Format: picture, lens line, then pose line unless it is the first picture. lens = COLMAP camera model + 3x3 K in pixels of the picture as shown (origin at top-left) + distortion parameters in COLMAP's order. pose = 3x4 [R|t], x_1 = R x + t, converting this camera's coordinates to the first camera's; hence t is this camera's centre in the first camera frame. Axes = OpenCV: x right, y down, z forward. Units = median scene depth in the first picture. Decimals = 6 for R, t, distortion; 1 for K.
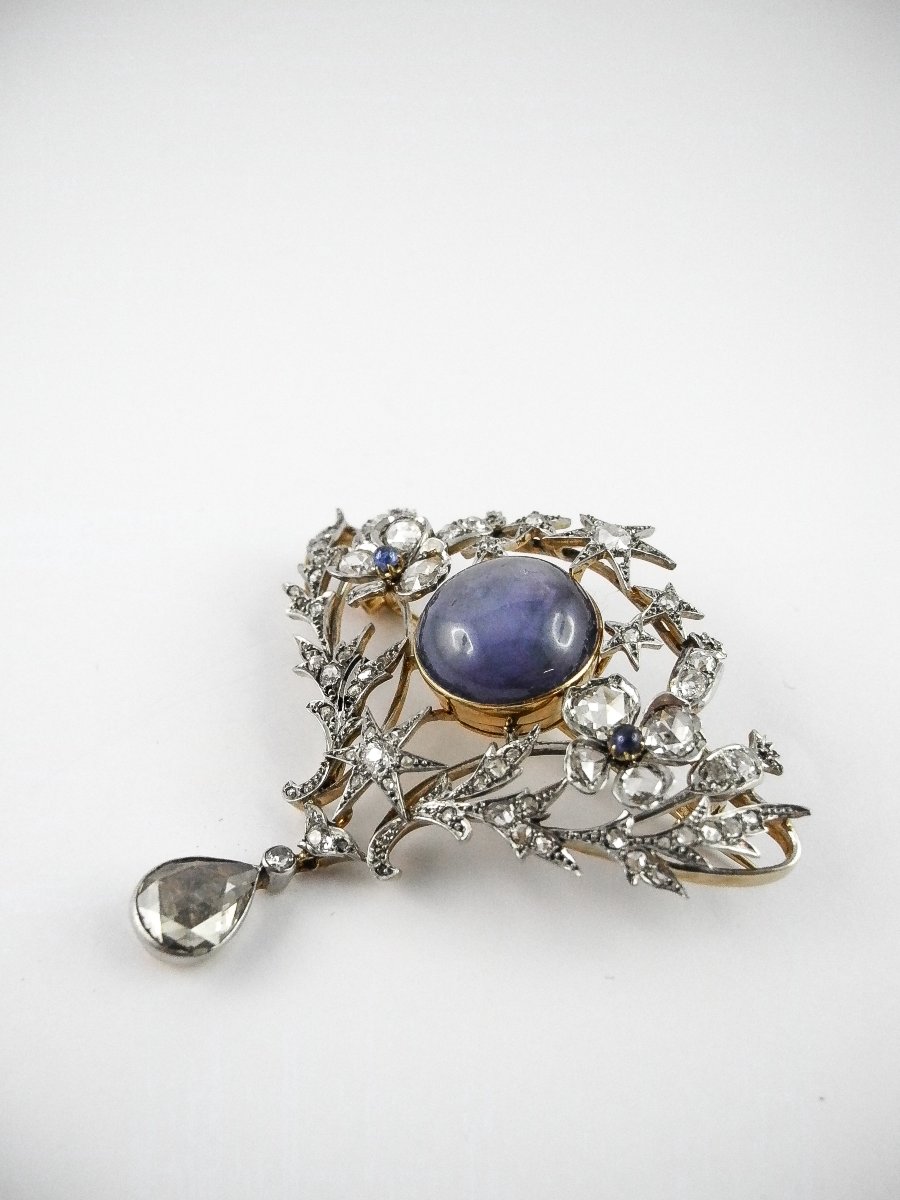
lens RADIAL K [[1014.8, 0, 450.0], [0, 1014.8, 600.0], [0, 0, 1]] dist [-0.185323, 0.122067]
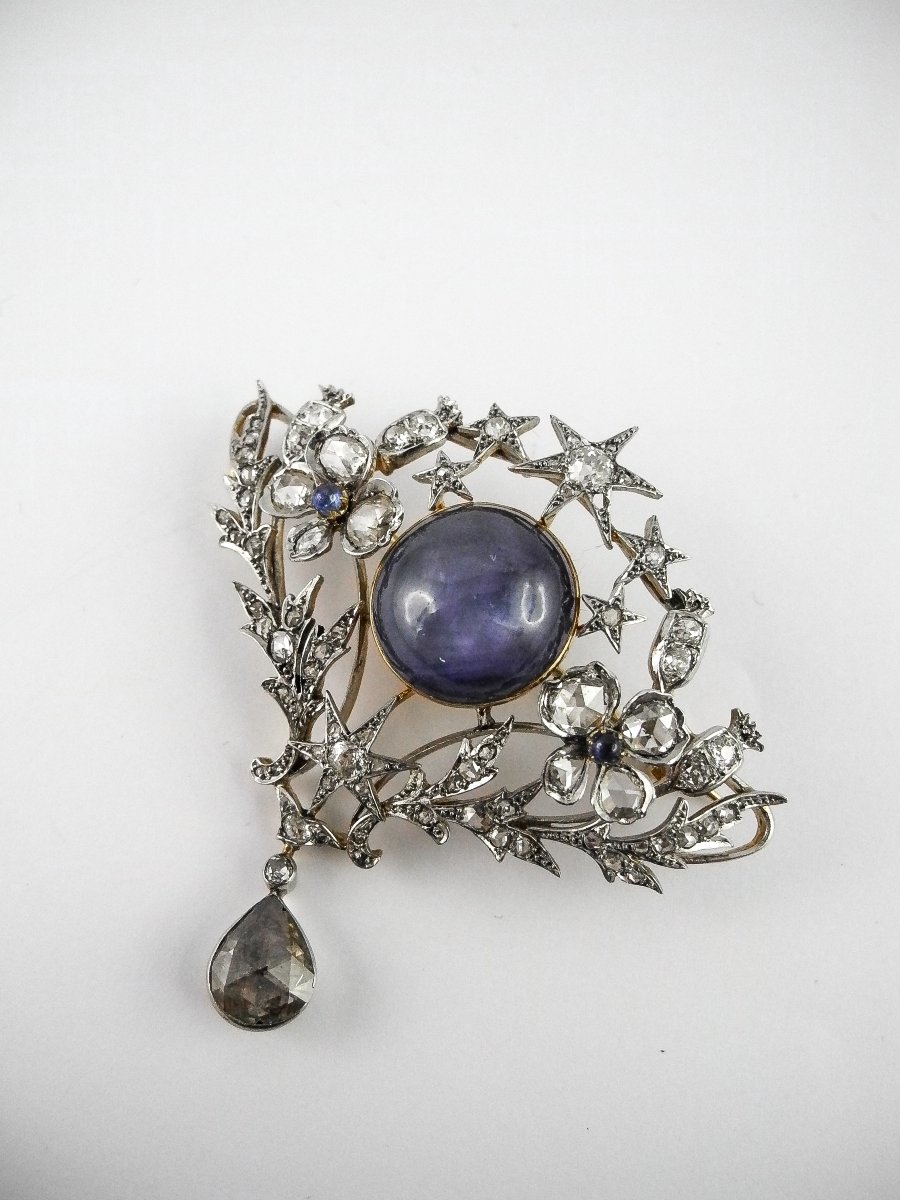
lens RADIAL K [[1014.8, 0, 450.0], [0, 1014.8, 600.0], [0, 0, 1]] dist [-0.185323, 0.122067]
pose [[0.996334, -0.078322, 0.034400, 0.005012], [0.049881, 0.858615, 0.510189, -0.423206], [-0.069495, -0.506603, 0.859374, 0.227661]]
